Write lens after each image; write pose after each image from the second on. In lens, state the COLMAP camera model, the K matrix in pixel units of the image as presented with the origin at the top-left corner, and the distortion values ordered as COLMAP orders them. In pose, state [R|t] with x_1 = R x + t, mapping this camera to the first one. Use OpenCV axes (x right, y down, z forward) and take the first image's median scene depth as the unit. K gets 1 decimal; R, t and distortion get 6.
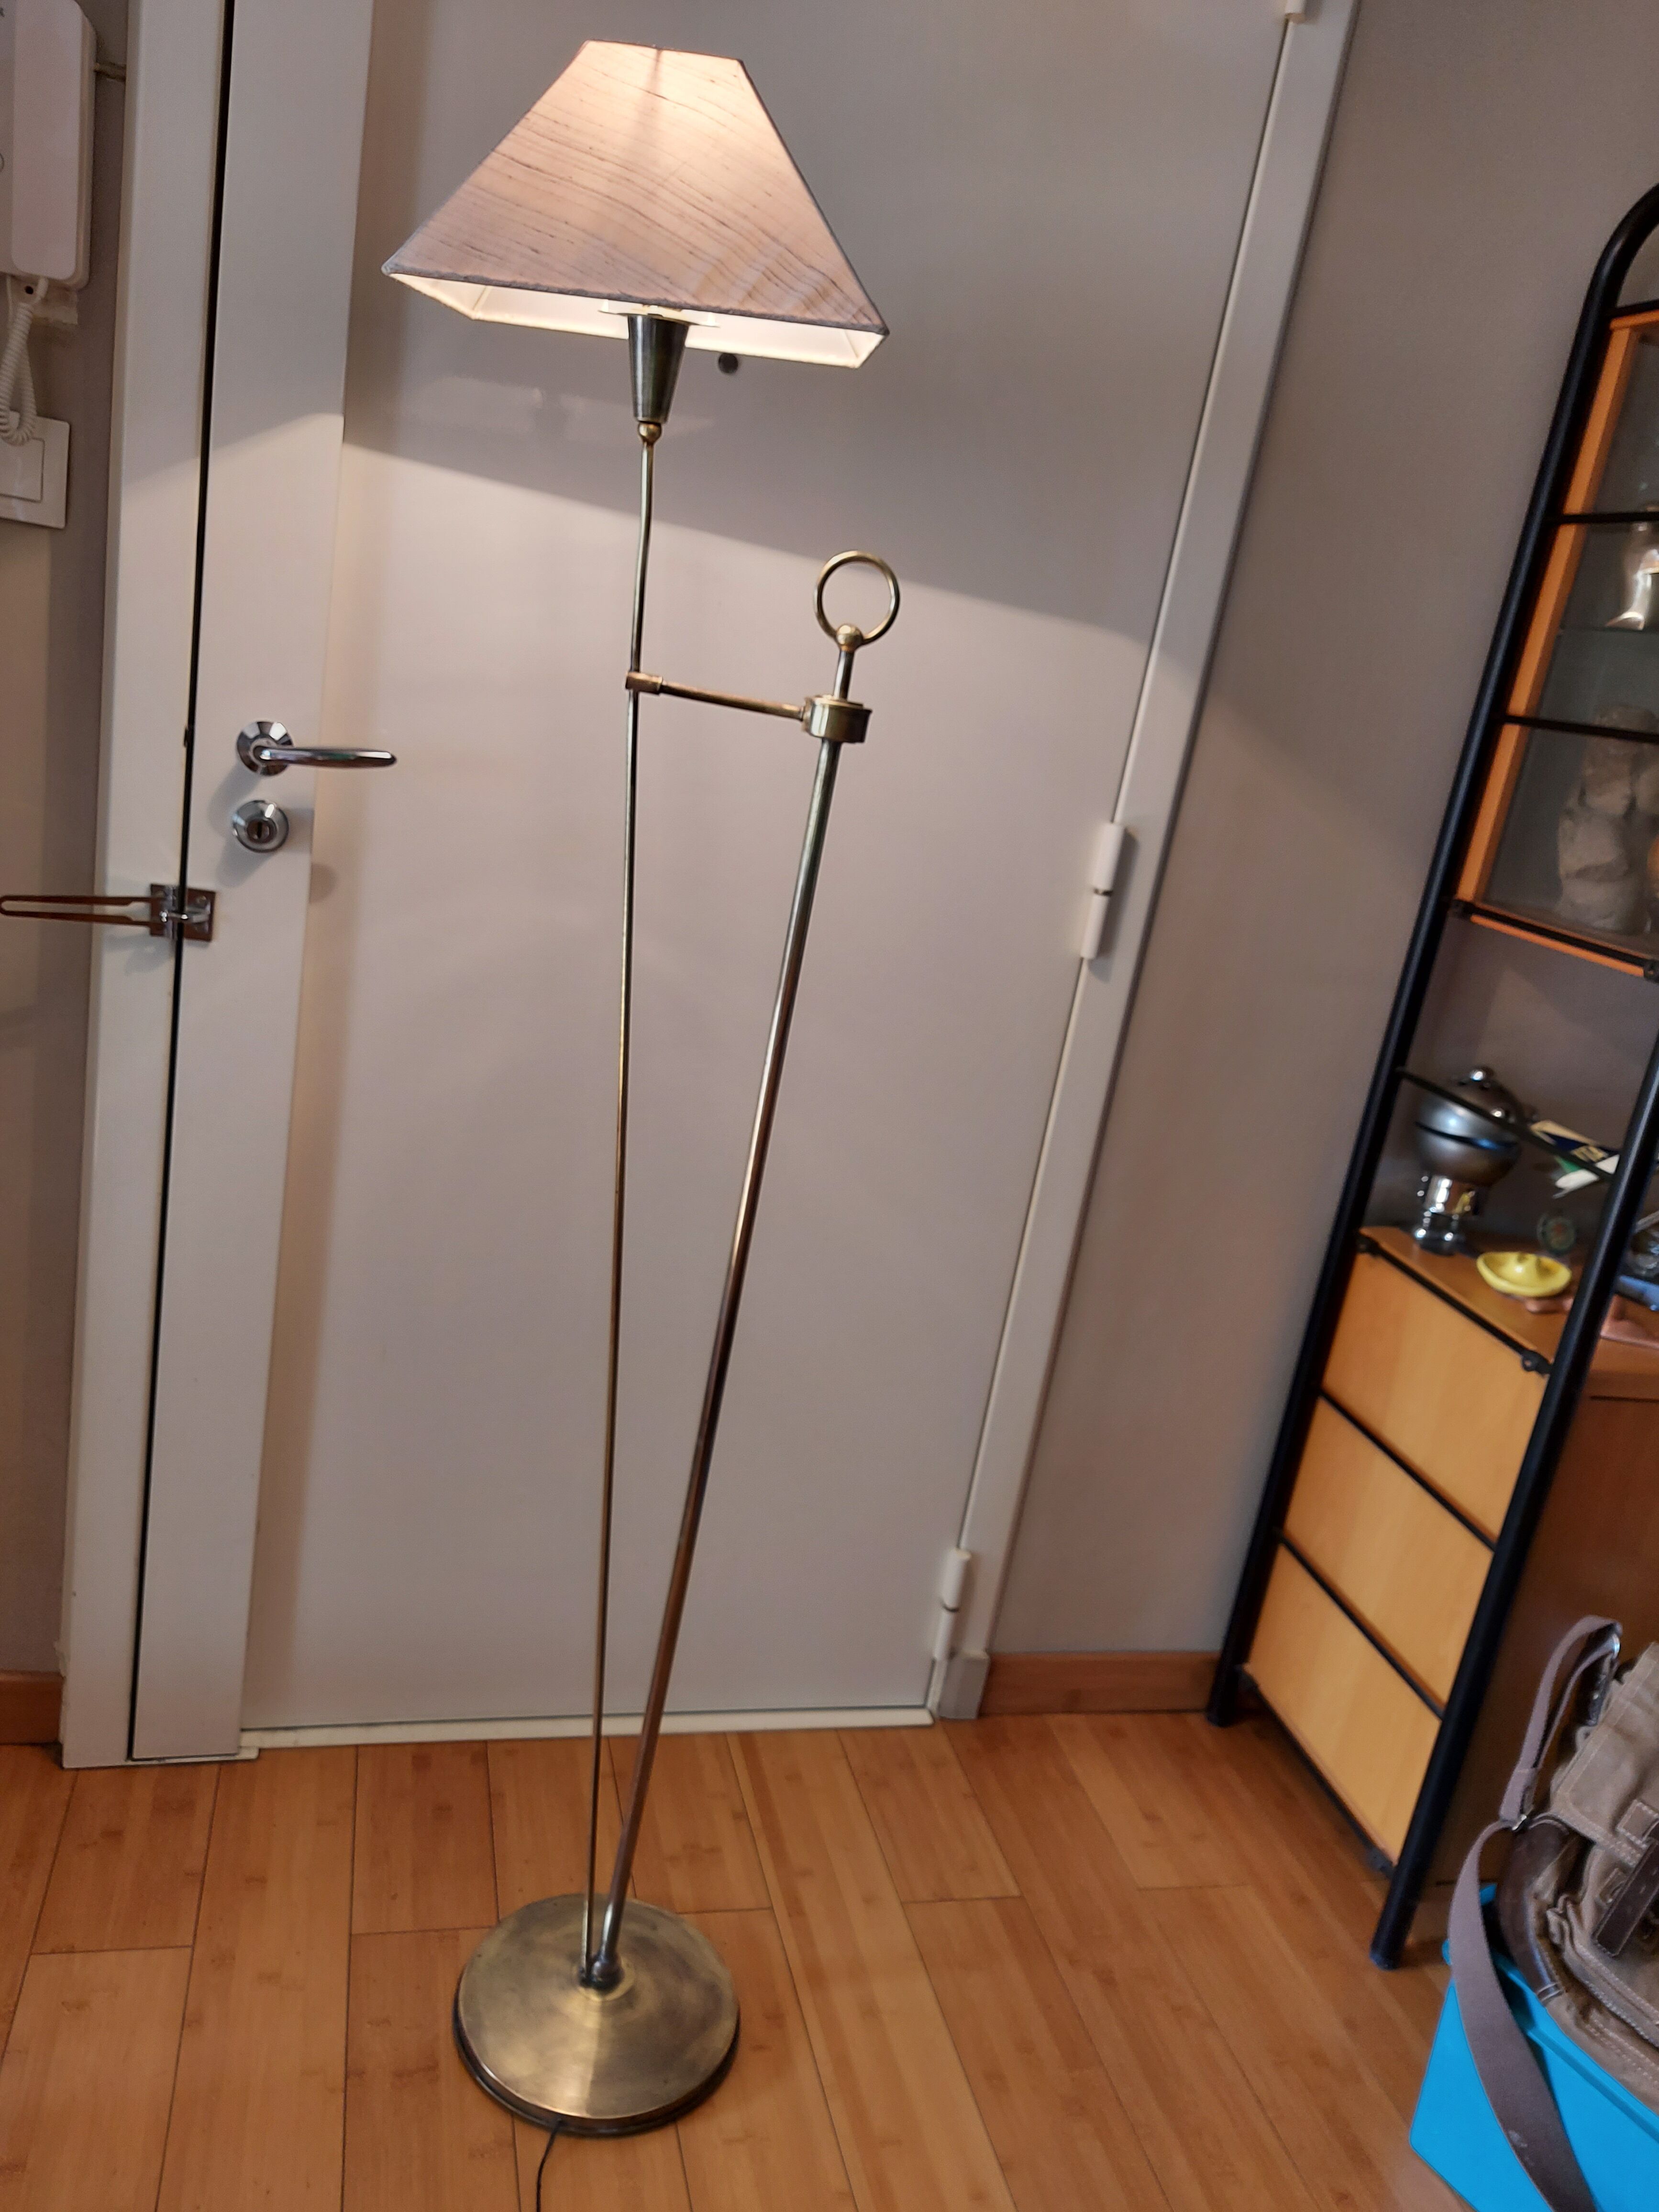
lens RADIAL K [[1622.6, 0, 829.5], [0, 1622.6, 1106.0], [0, 0, 1]] dist [0.077596, -0.085437]
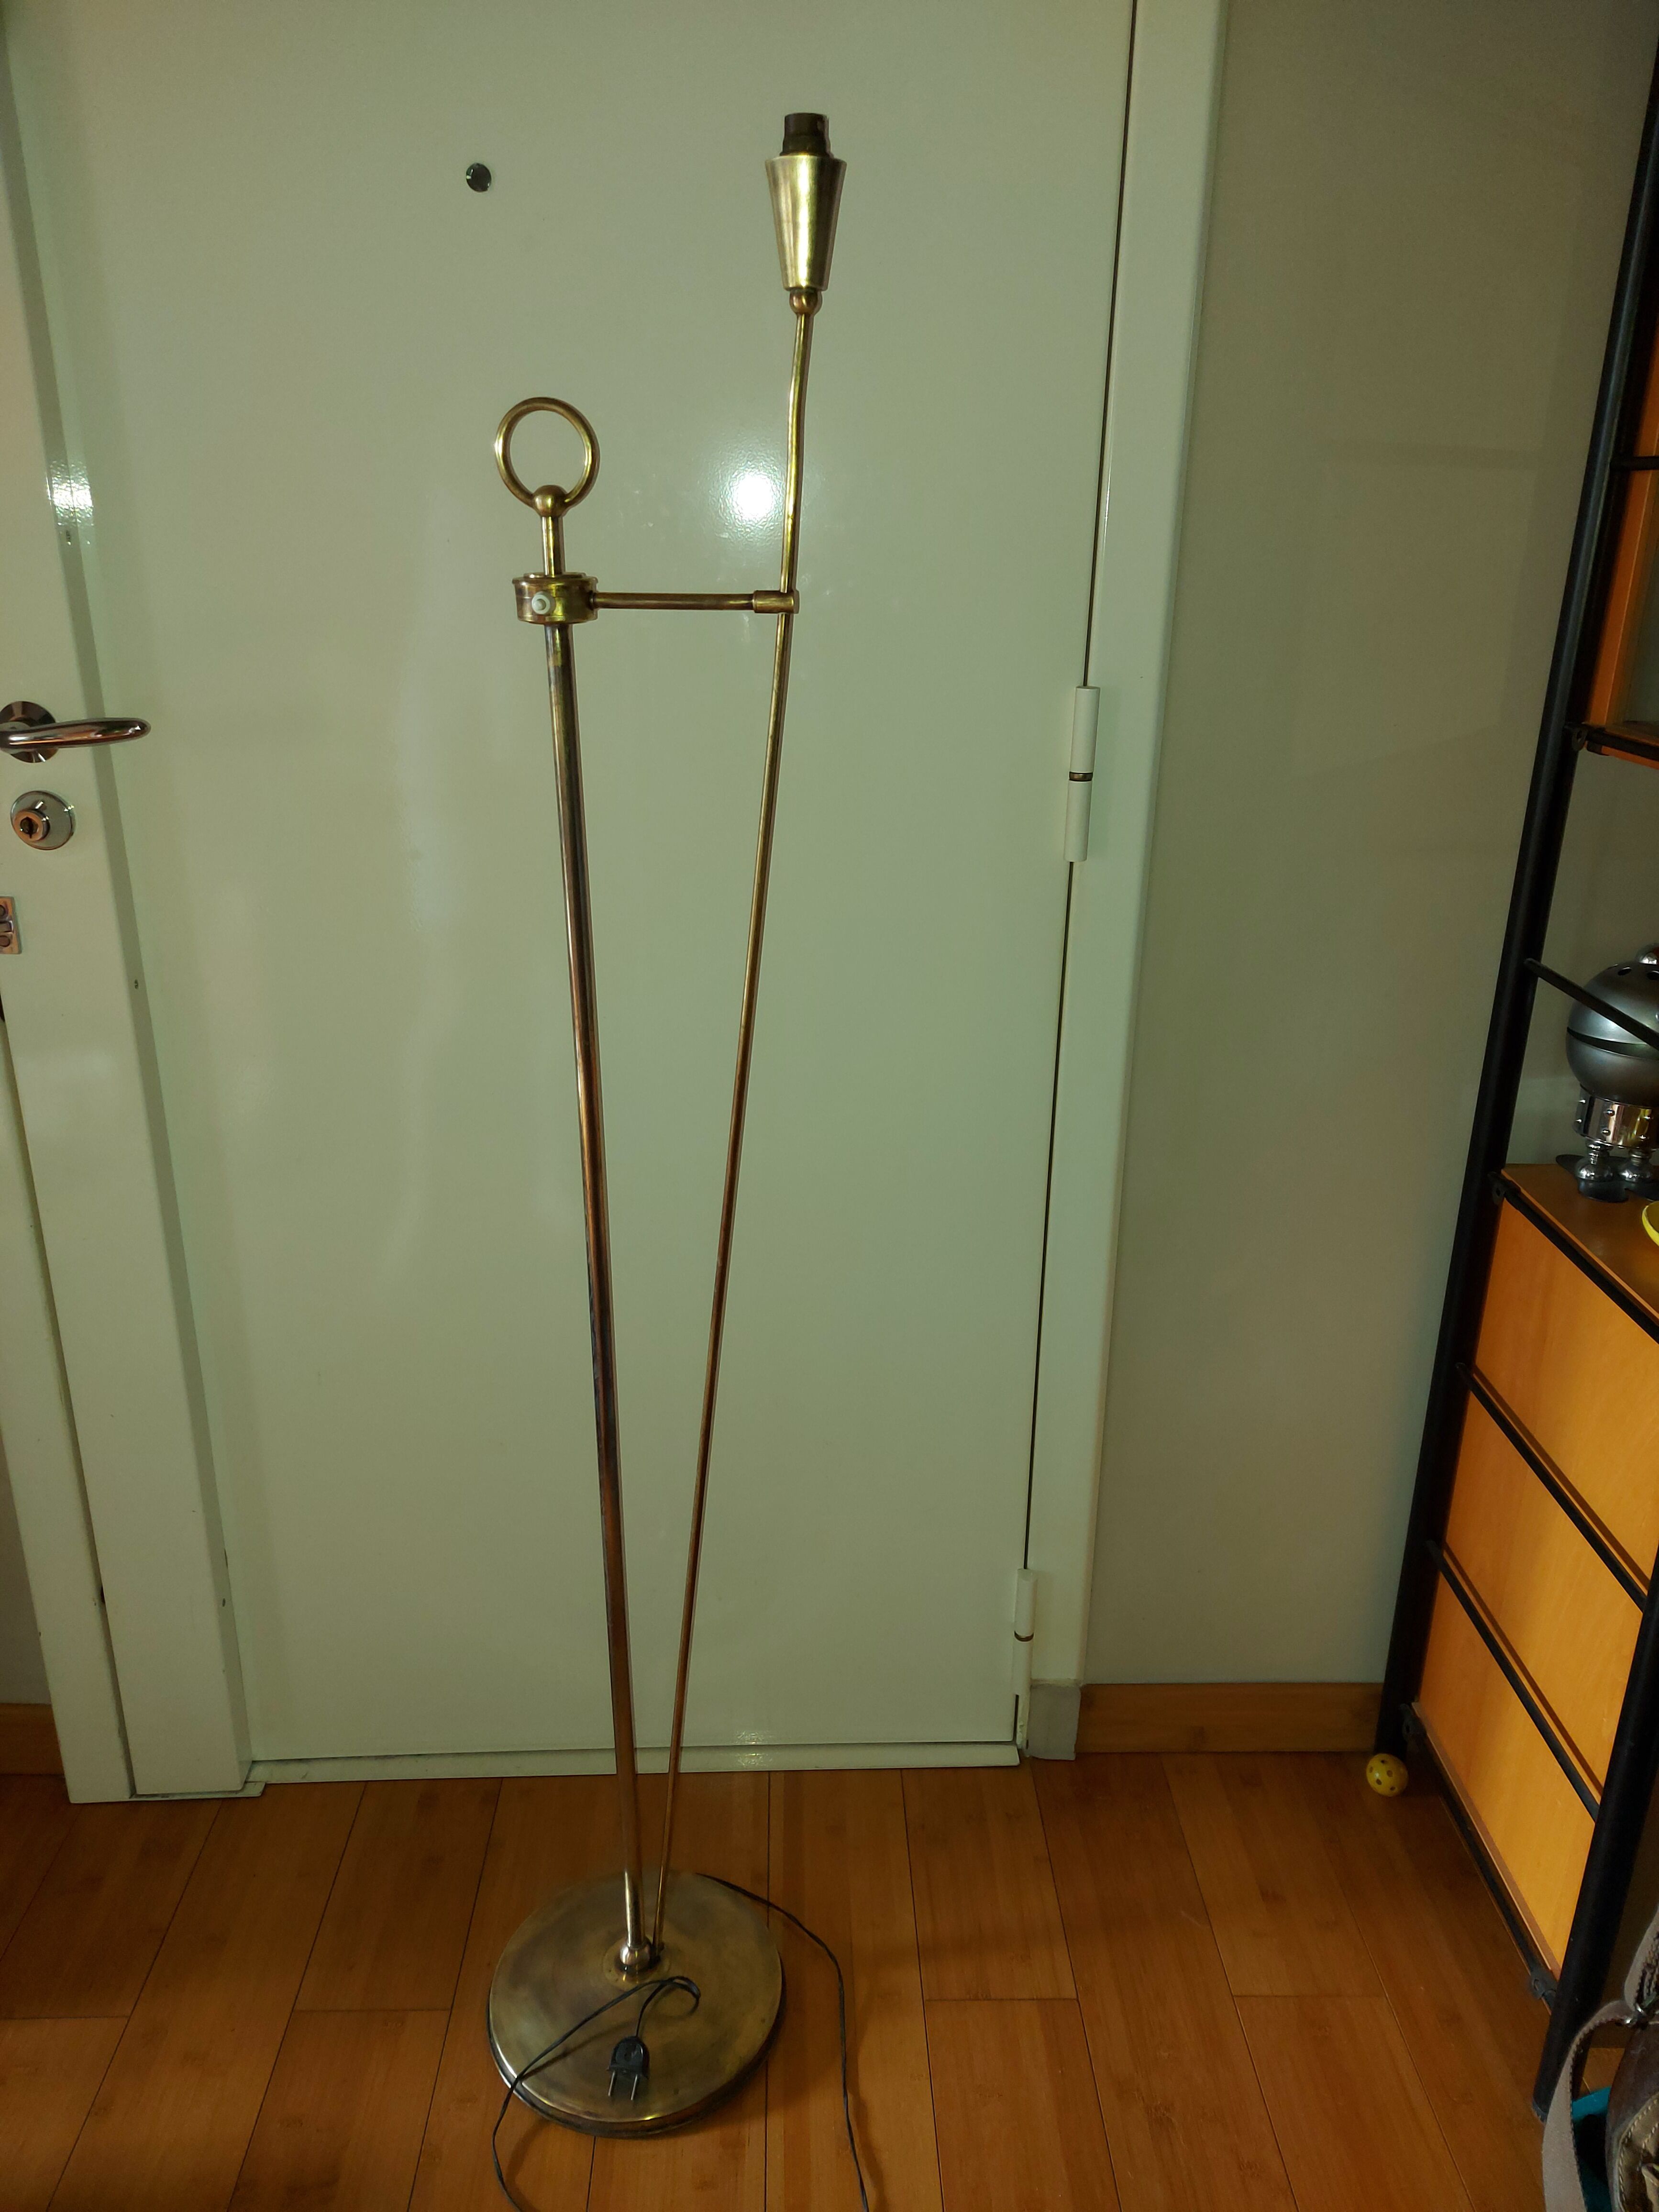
lens RADIAL K [[1572.4, 0, 832.8], [0, 1572.4, 1108.5], [0, 0, 1]] dist [0.074265, -0.070451]
pose [[0.965184, -0.064612, -0.253464, 0.241556], [0.079887, 0.995527, 0.050431, -0.020021], [0.249072, -0.068924, 0.966029, 0.226846]]
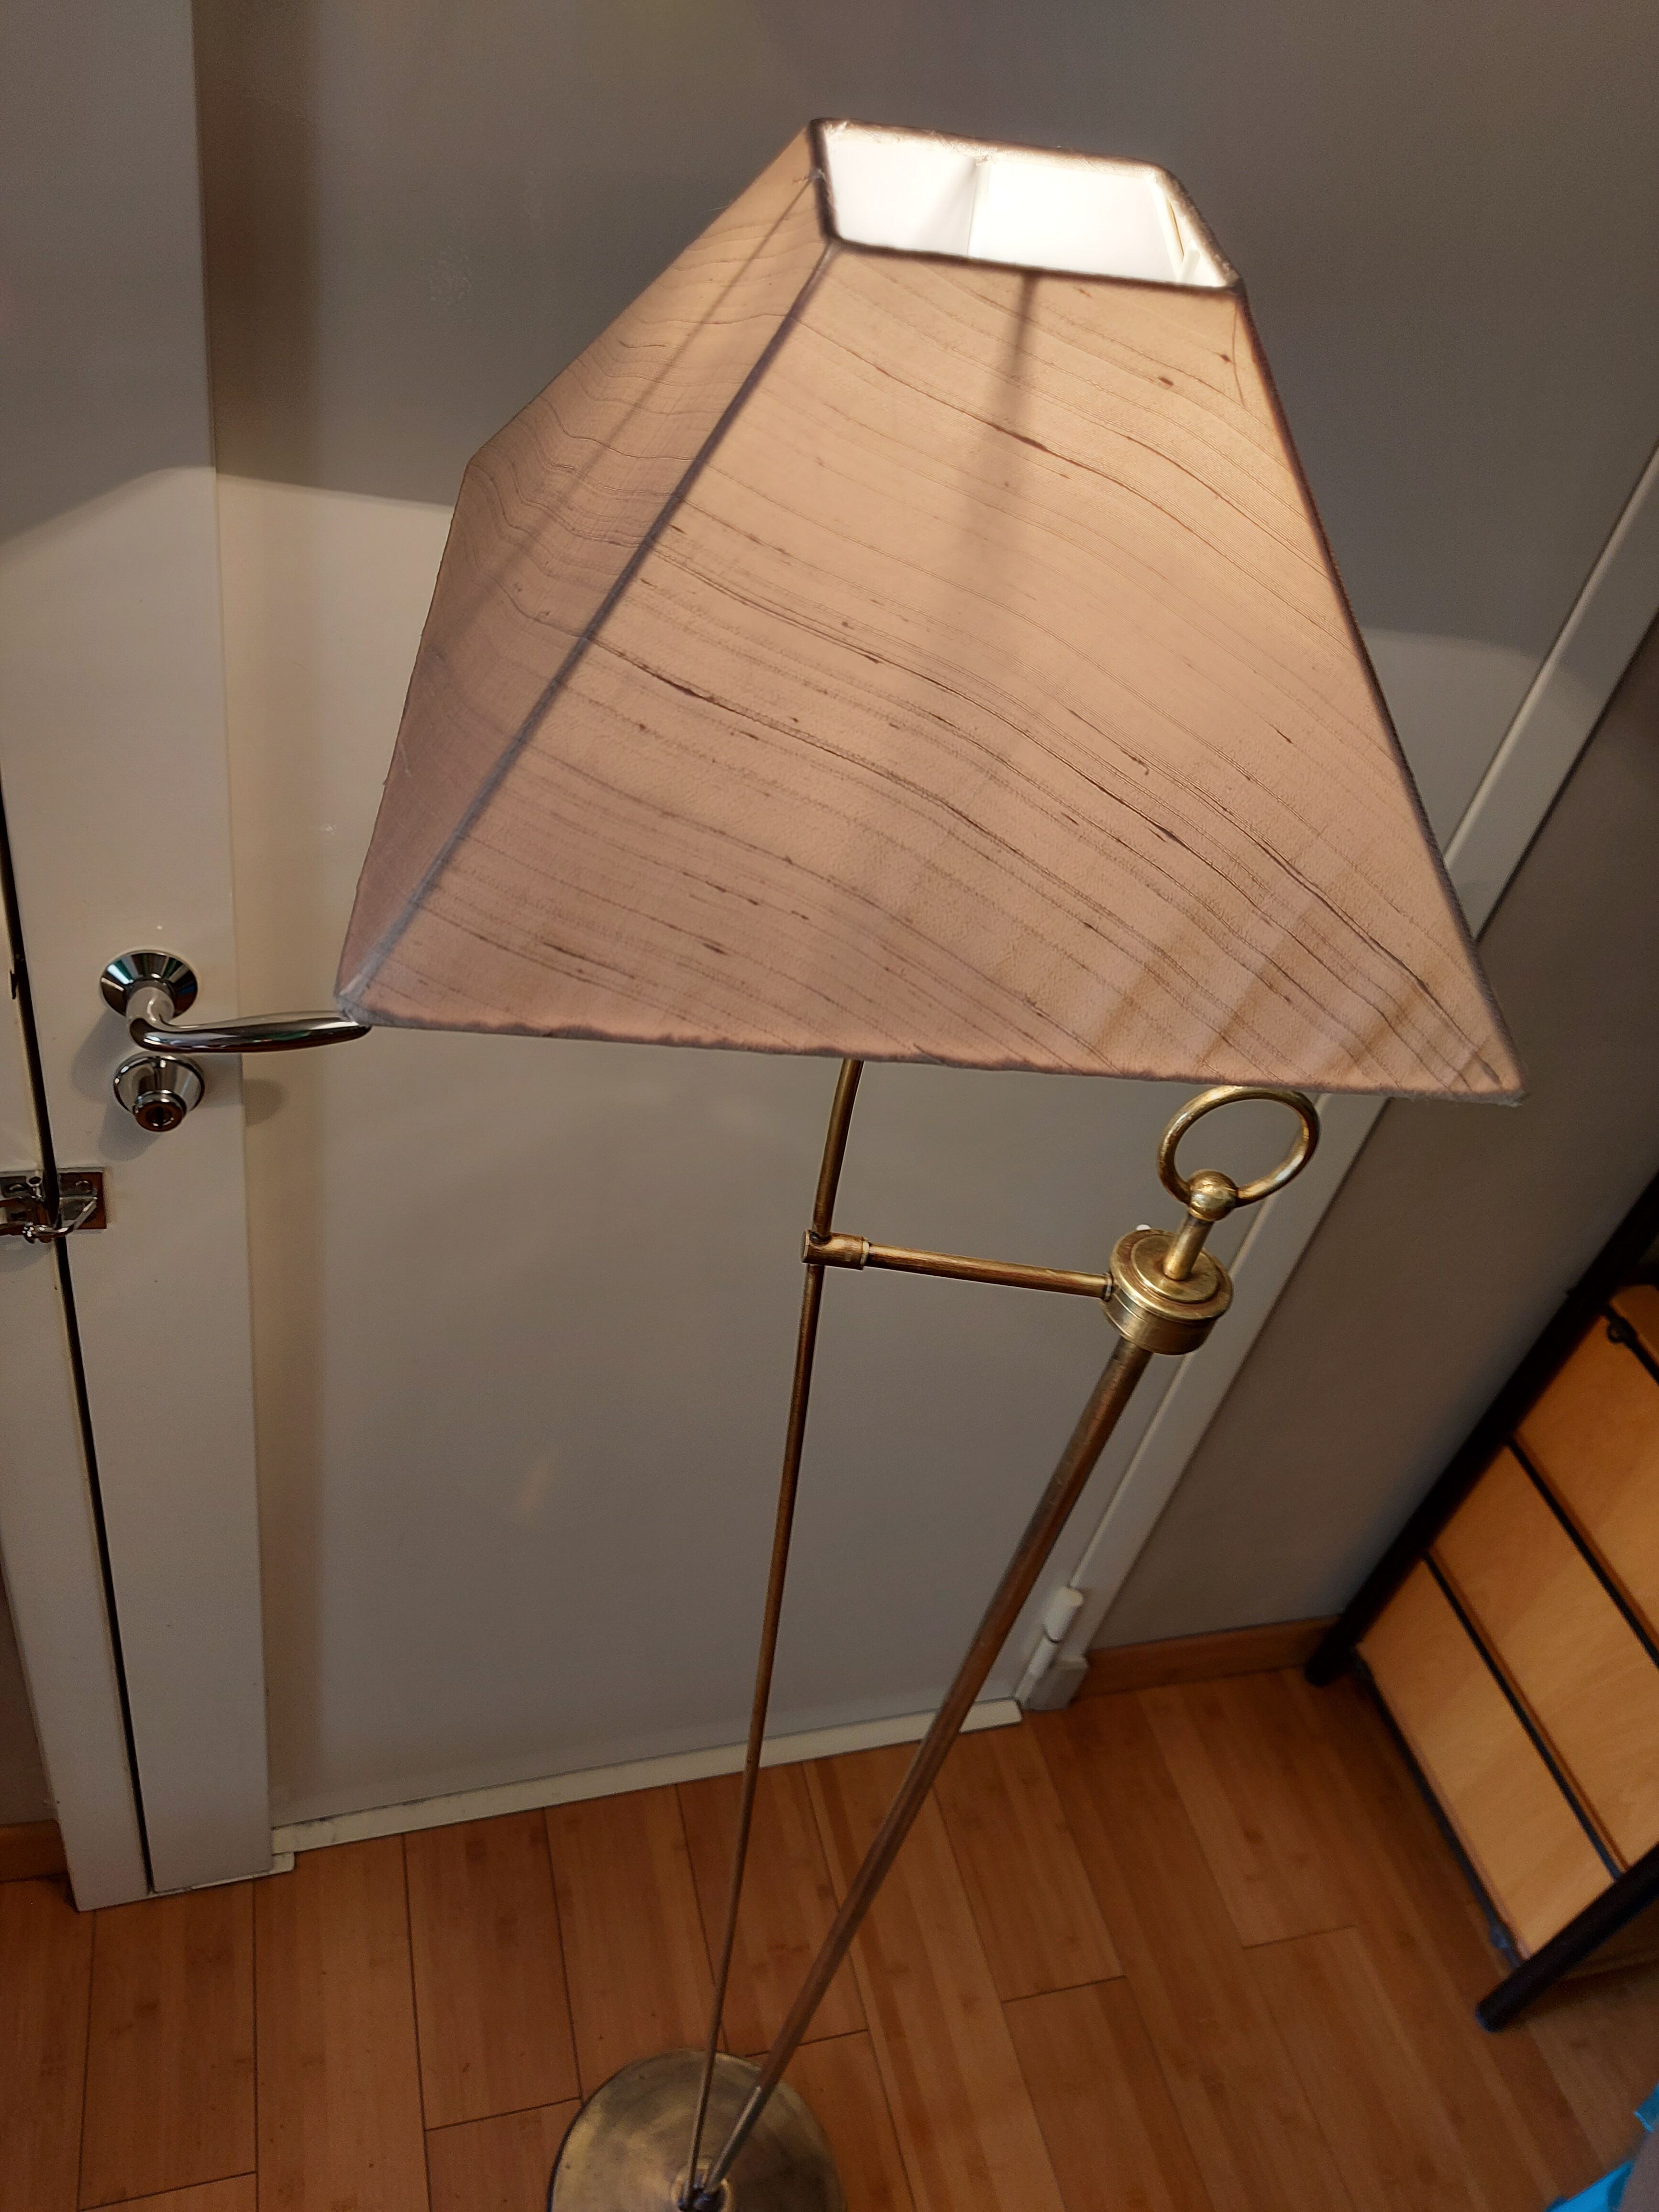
lens RADIAL K [[1622.6, 0, 829.5], [0, 1622.6, 1106.0], [0, 0, 1]] dist [0.077596, -0.085437]
pose [[0.999398, 0.015415, 0.031087, -0.094092], [-0.026848, 0.911066, 0.411385, -0.376333], [-0.021981, -0.411972, 0.910931, 0.361058]]
